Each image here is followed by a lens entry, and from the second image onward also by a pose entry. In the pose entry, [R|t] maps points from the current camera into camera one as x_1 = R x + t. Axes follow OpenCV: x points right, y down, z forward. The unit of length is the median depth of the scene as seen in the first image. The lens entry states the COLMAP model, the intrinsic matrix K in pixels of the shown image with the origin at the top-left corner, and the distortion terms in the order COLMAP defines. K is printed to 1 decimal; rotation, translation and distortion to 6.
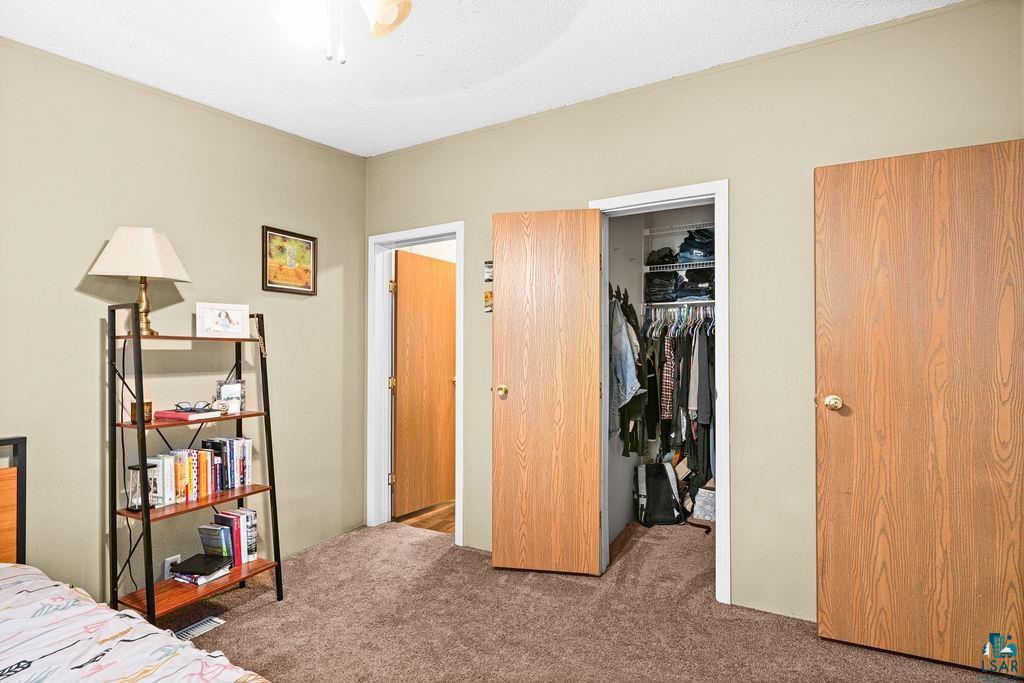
lens RADIAL K [[498.5, 0, 512.3], [0, 498.5, 354.5], [0, 0, 1]] dist [0.000988, 0.000548]
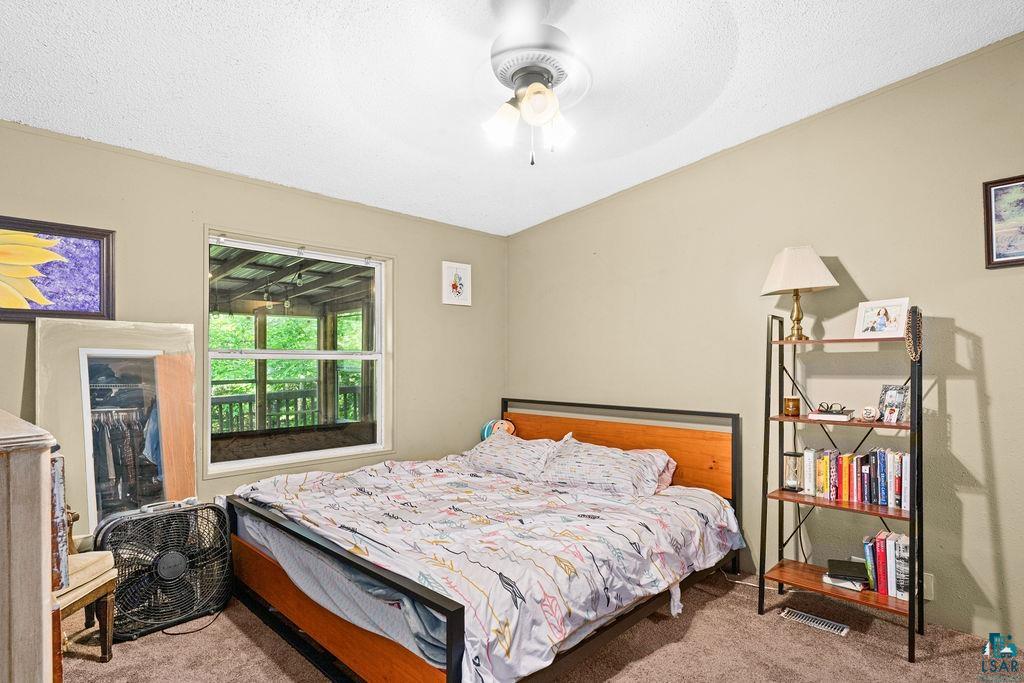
lens RADIAL K [[519.8, 0, 511.8], [0, 519.8, 362.9], [0, 0, 1]] dist [0.001200, 0.000369]
pose [[-0.301837, 0.003813, -0.953352, 0.537123], [0.007182, 0.999973, 0.001725, 0.005280], [0.953332, -0.006326, -0.301856, 0.658145]]
